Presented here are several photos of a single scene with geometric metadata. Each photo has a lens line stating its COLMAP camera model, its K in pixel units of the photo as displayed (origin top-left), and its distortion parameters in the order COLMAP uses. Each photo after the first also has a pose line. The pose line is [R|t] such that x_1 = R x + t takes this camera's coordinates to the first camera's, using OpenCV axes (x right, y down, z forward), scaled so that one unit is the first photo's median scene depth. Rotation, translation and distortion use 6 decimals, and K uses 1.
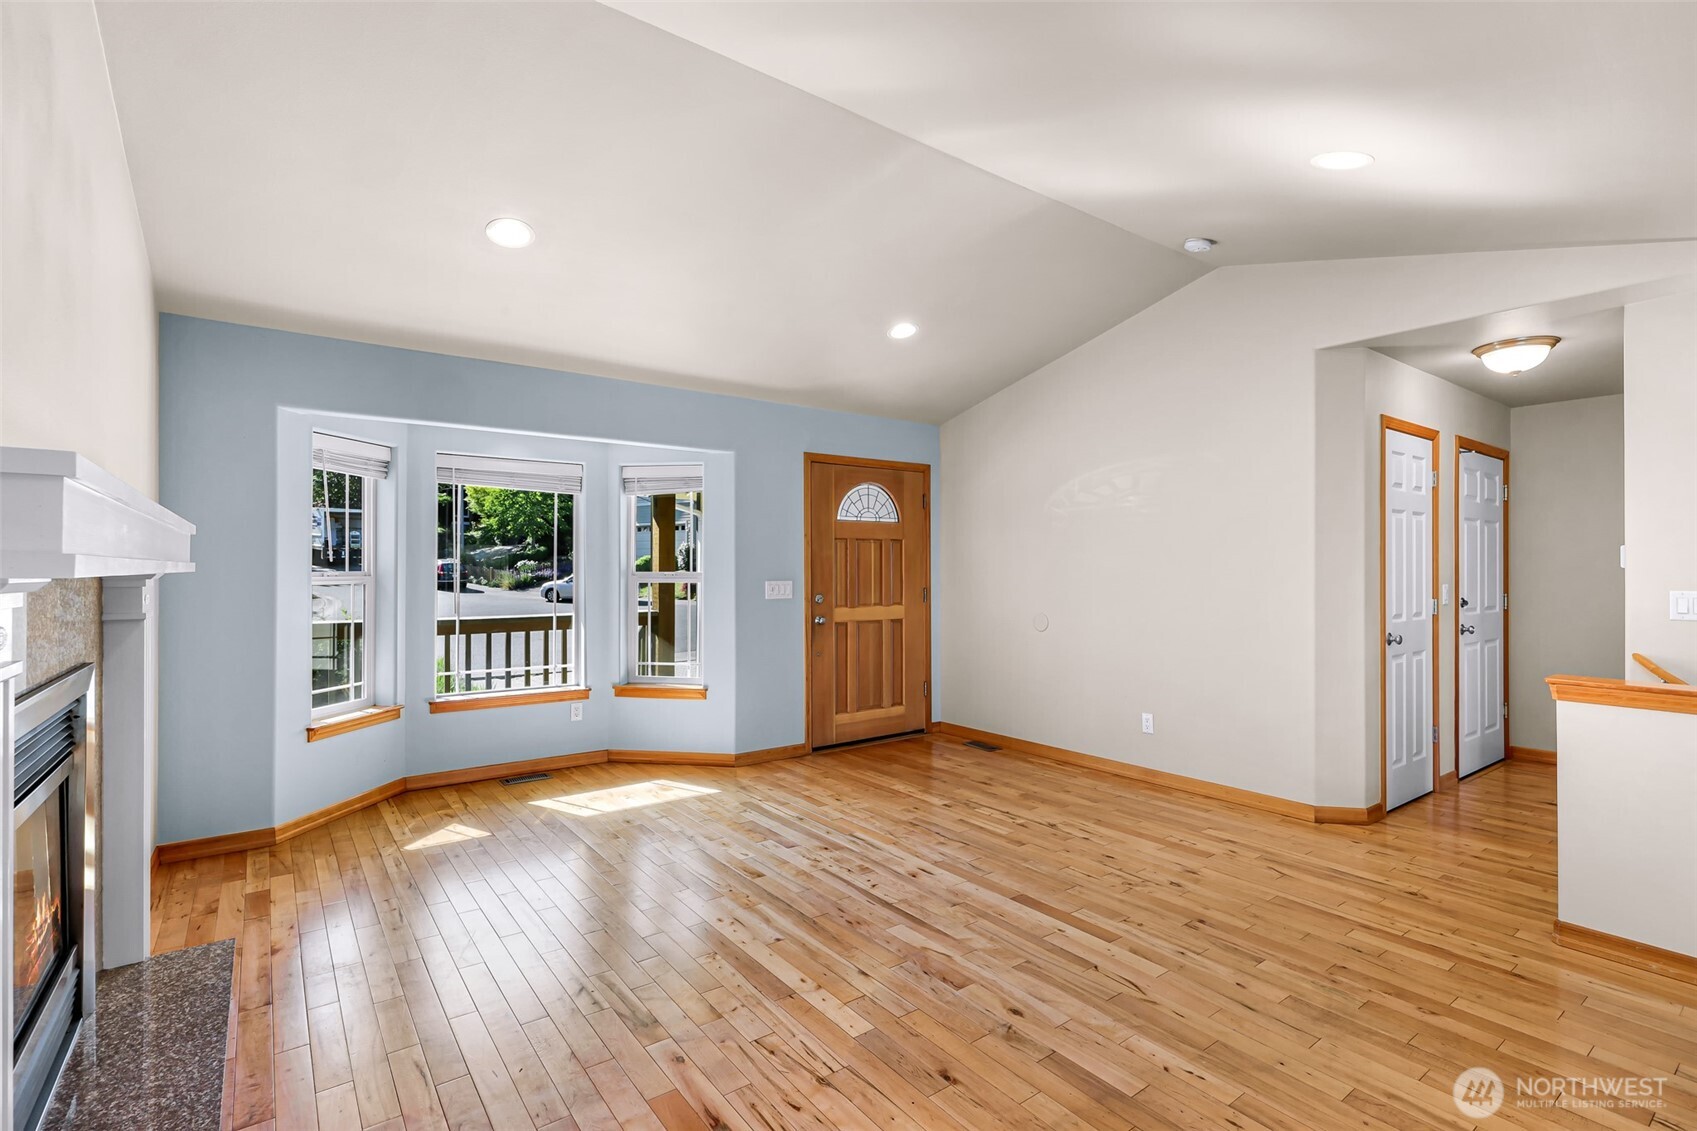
lens RADIAL K [[780.2, 0, 847.1], [0, 780.2, 563.0], [0, 0, 1]] dist [0.001823, -0.000057]
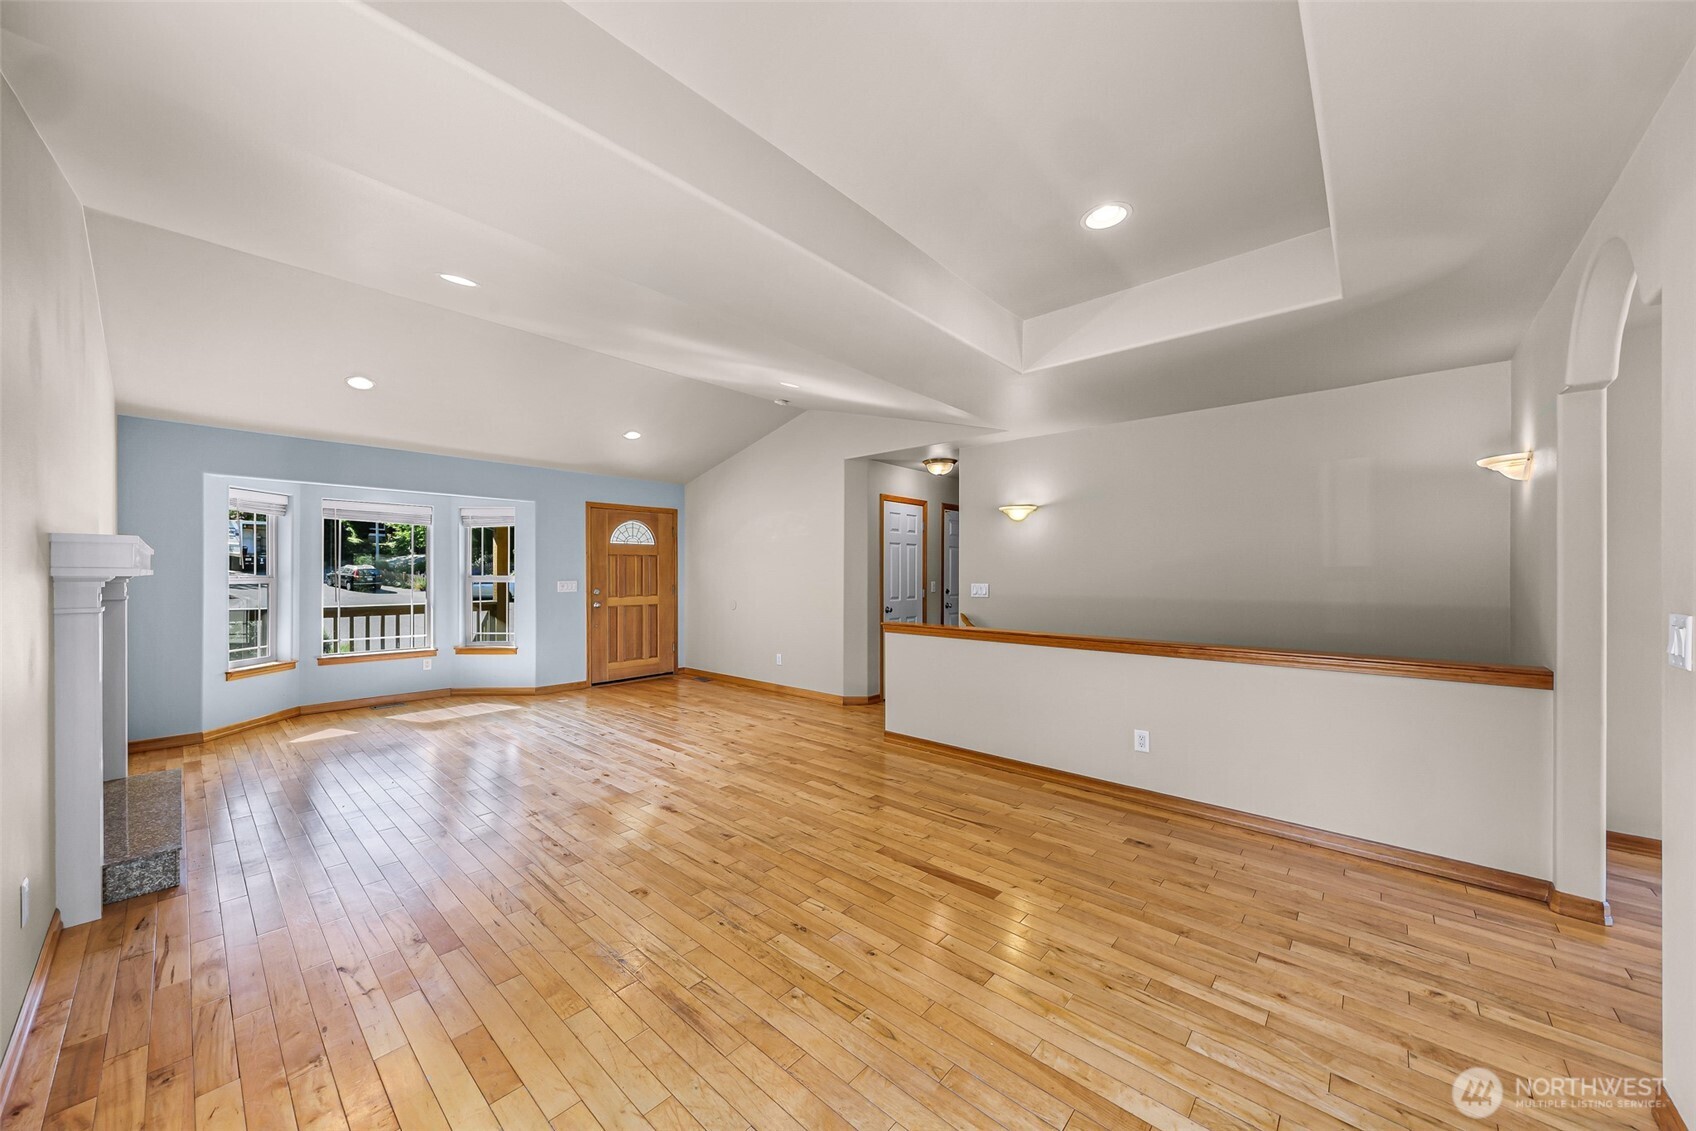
lens RADIAL K [[602.7, 0, 844.3], [0, 602.7, 572.7], [0, 0, 1]] dist [-0.000691, -0.000033]
pose [[0.981156, 0.000546, 0.193218, 0.277797], [-0.001675, 0.999982, 0.005681, -0.002566], [-0.193212, -0.005897, 0.981139, -0.402189]]
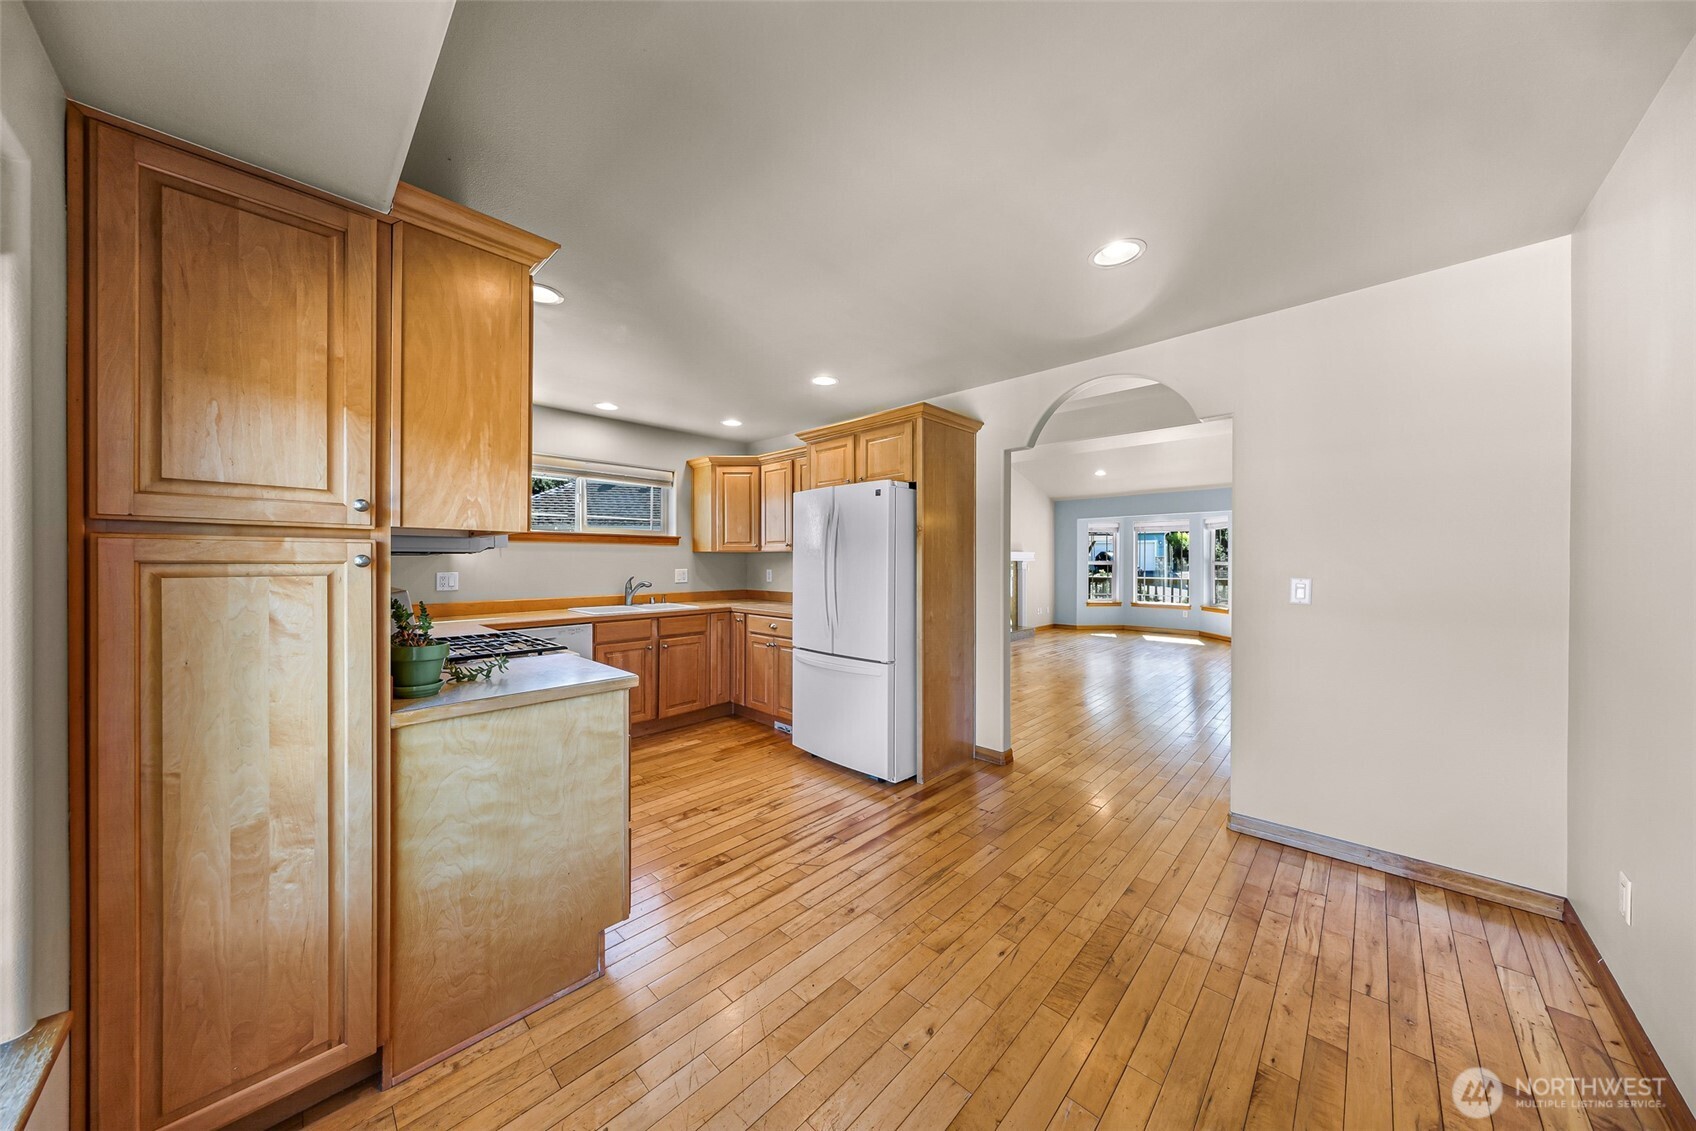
lens RADIAL K [[545.5, 0, 849.7], [0, 545.5, 563.0], [0, 0, 1]] dist [0.000300, -0.000056]
pose [[0.167236, 0.005158, -0.985903, 1.476578], [0.005622, 0.999965, 0.006186, -0.000559], [0.985901, -0.006577, 0.167201, -0.490597]]
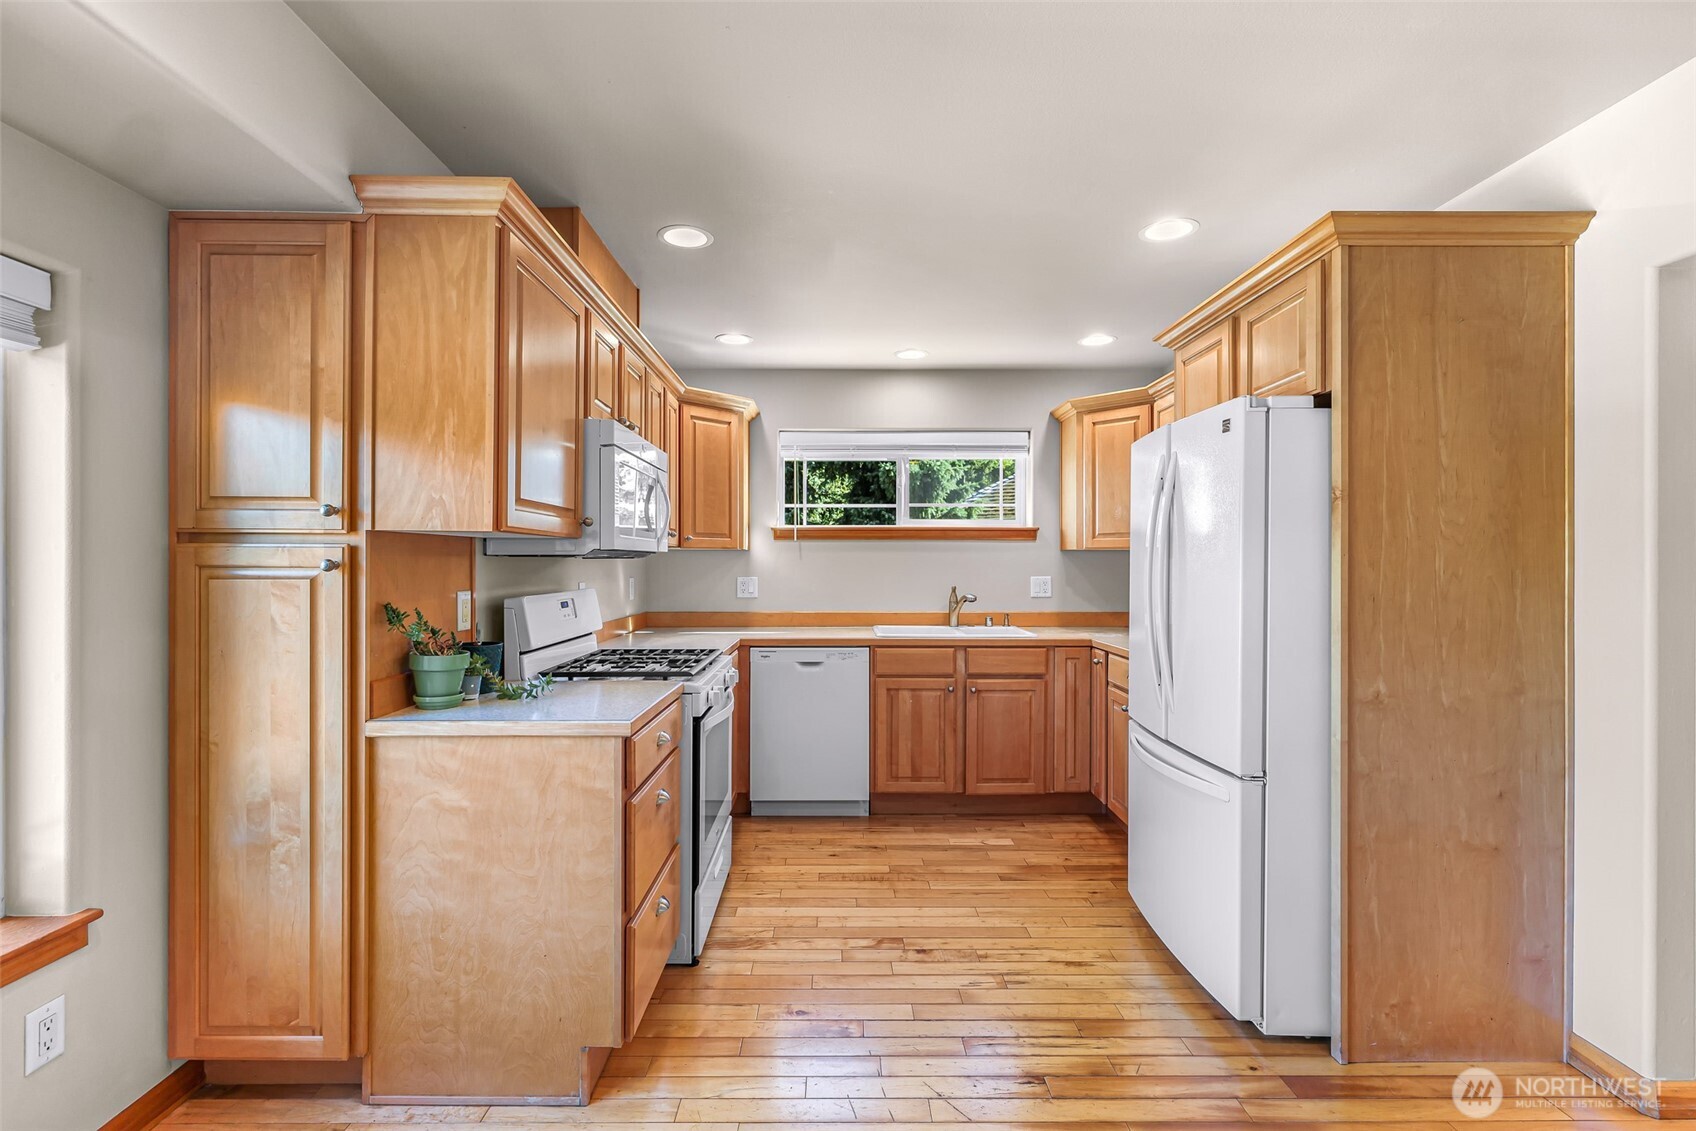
lens RADIAL K [[779.7, 0, 846.6], [0, 779.7, 563.0], [0, 0, 1]] dist [0.001823, -0.000057]
pose [[-0.589811, 0.000946, -0.807541, 1.336250], [0.005221, 0.999983, -0.002643, 0.000038], [0.807525, -0.005775, -0.589806, -0.251025]]
